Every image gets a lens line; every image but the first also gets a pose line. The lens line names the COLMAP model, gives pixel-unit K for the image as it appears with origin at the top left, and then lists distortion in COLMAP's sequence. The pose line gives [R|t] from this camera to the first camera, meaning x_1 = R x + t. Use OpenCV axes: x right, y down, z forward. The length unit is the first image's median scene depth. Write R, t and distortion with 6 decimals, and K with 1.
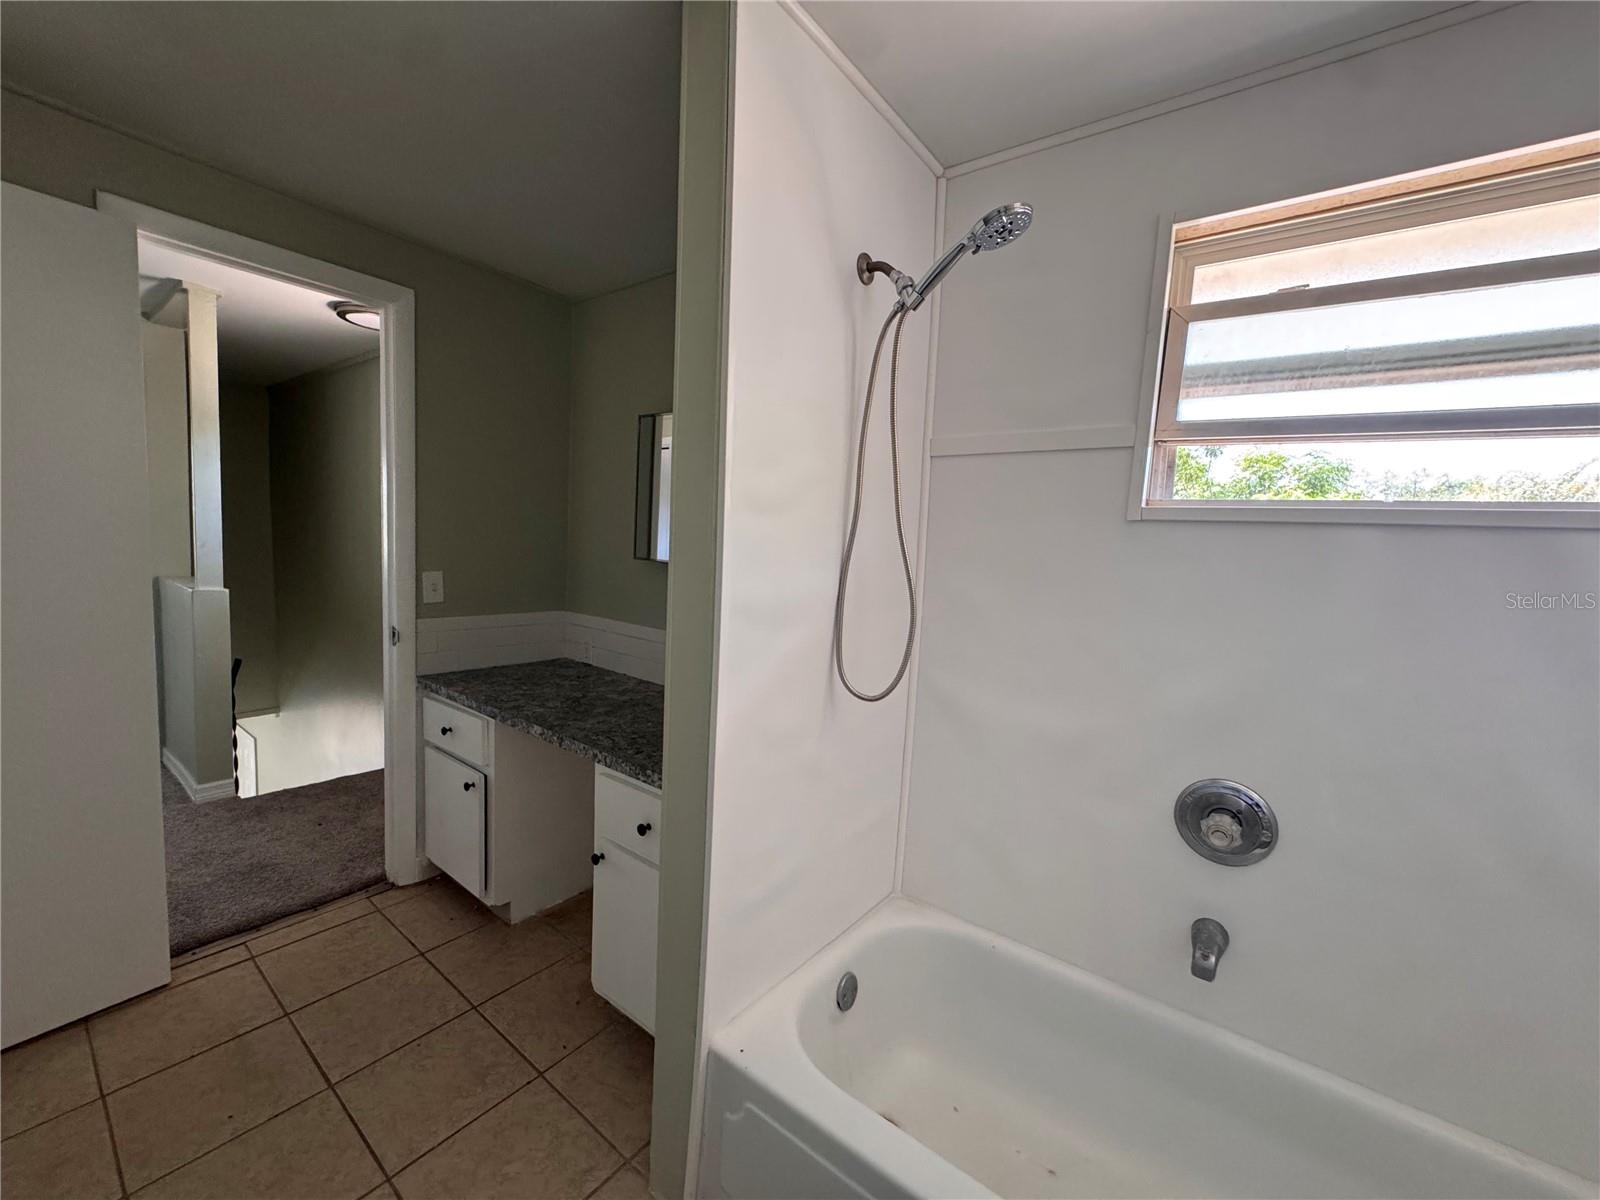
lens RADIAL K [[638.5, 0, 801.9], [0, 638.5, 603.1], [0, 0, 1]] dist [-0.002930, 0.000319]
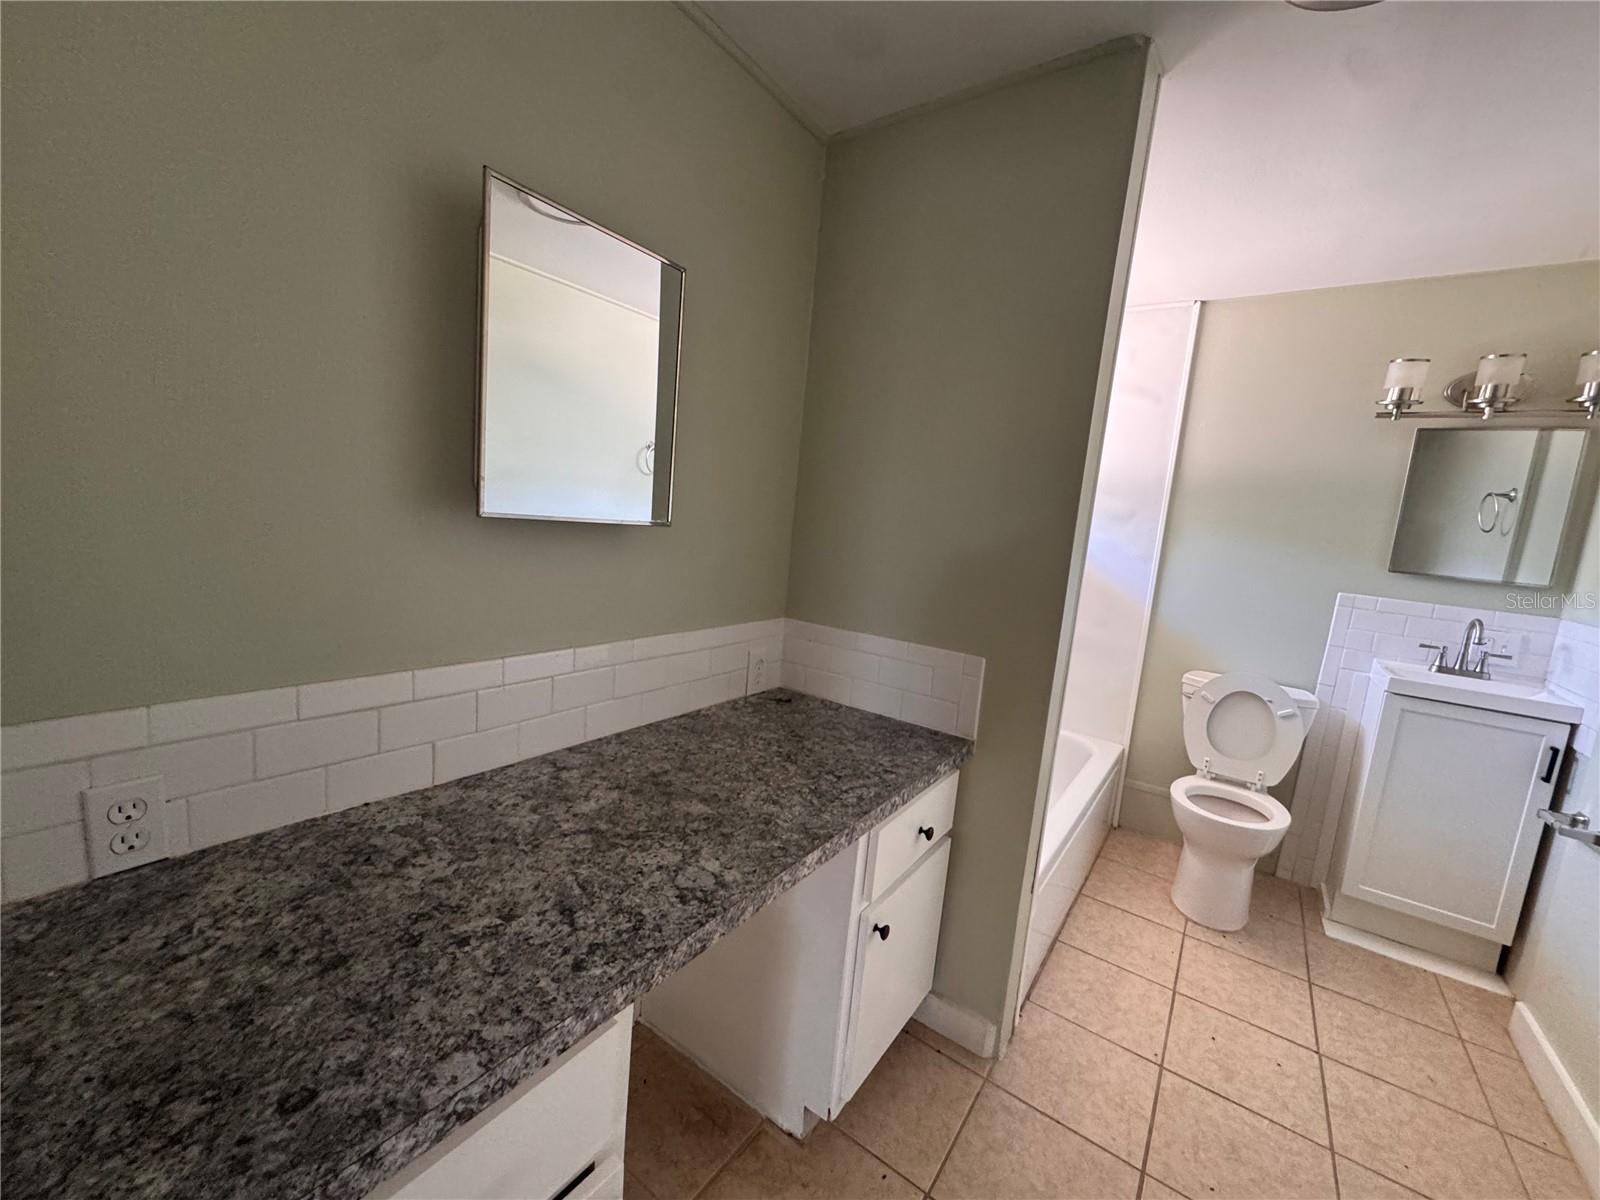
lens RADIAL K [[638.5, 0, 804.1], [0, 638.5, 600.1], [0, 0, 1]] dist [-0.002930, 0.000319]
pose [[-0.034017, -0.195500, 0.980114, -0.878571], [0.005714, 0.980627, 0.195800, -0.121448], [-0.999405, 0.012261, -0.032241, 0.992246]]
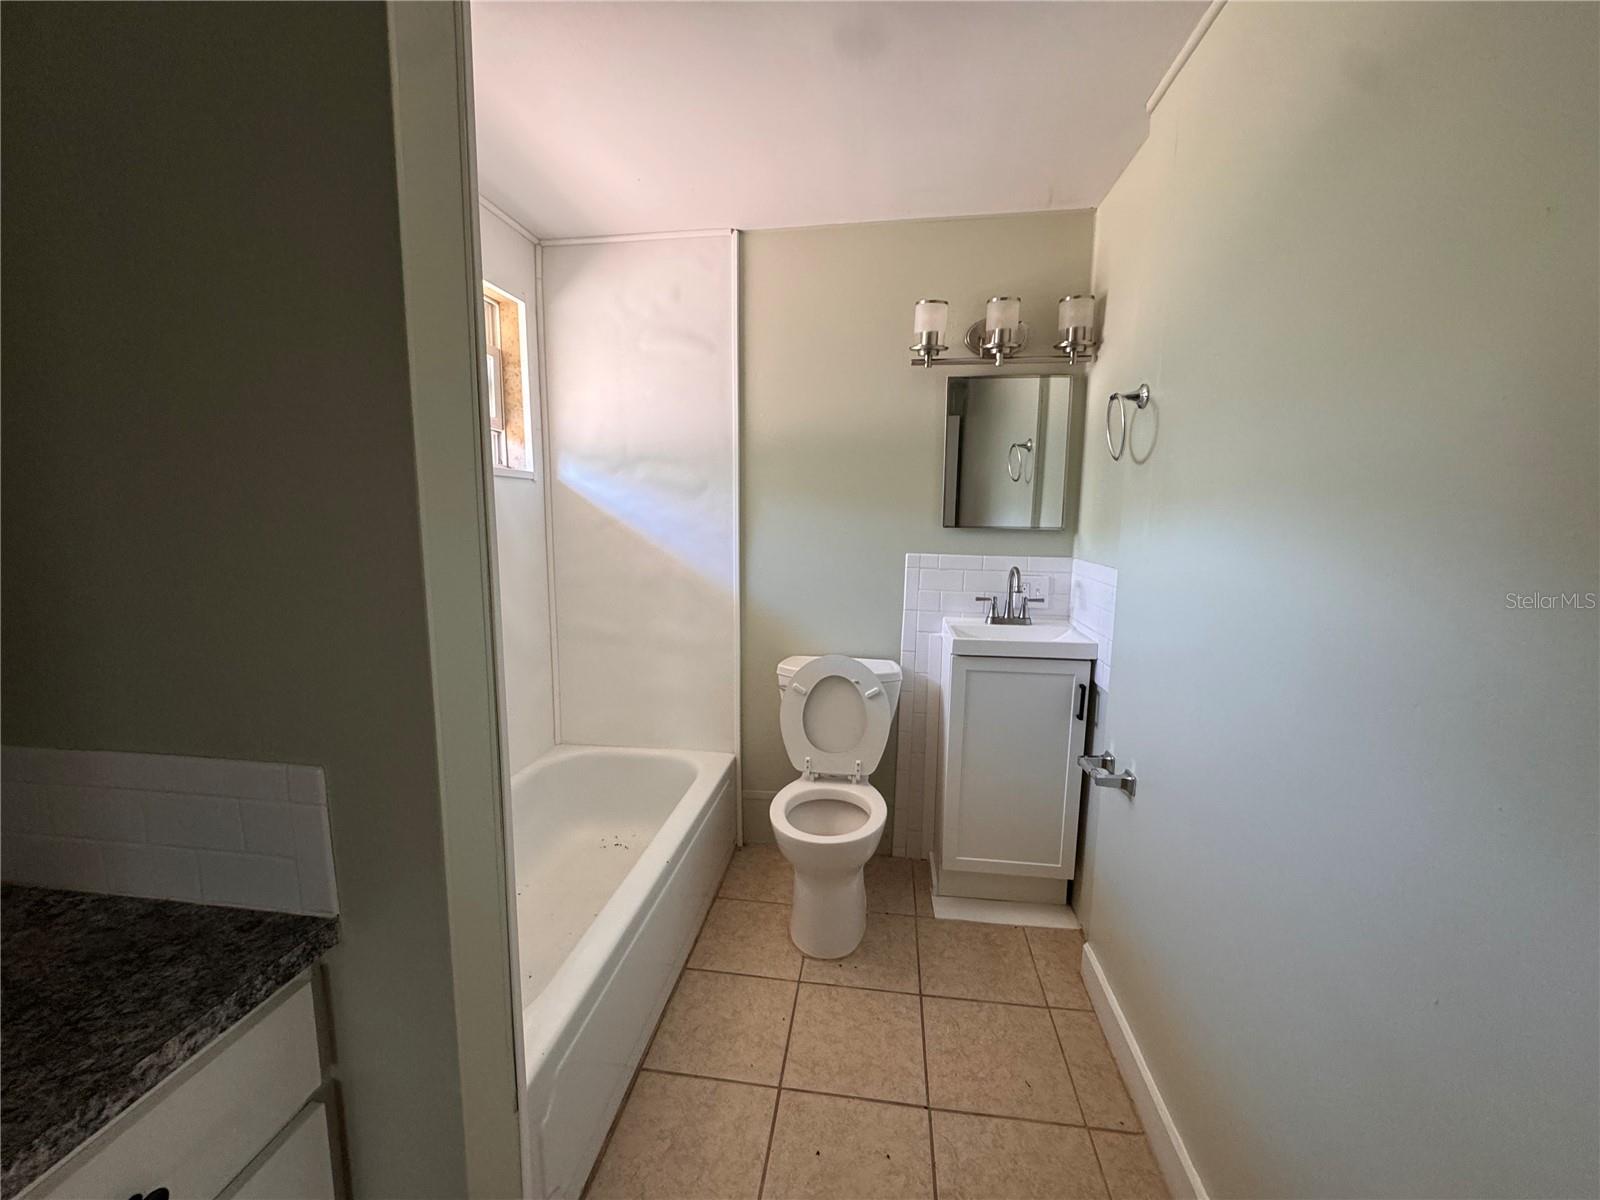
lens RADIAL K [[638.5, 0, 797.5], [0, 638.5, 601.3], [0, 0, 1]] dist [-0.002930, 0.000319]
pose [[-0.491908, -0.178636, 0.852124, -0.614053], [0.046317, 0.971970, 0.230497, -0.081997], [-0.869414, 0.152851, -0.469846, 0.650645]]
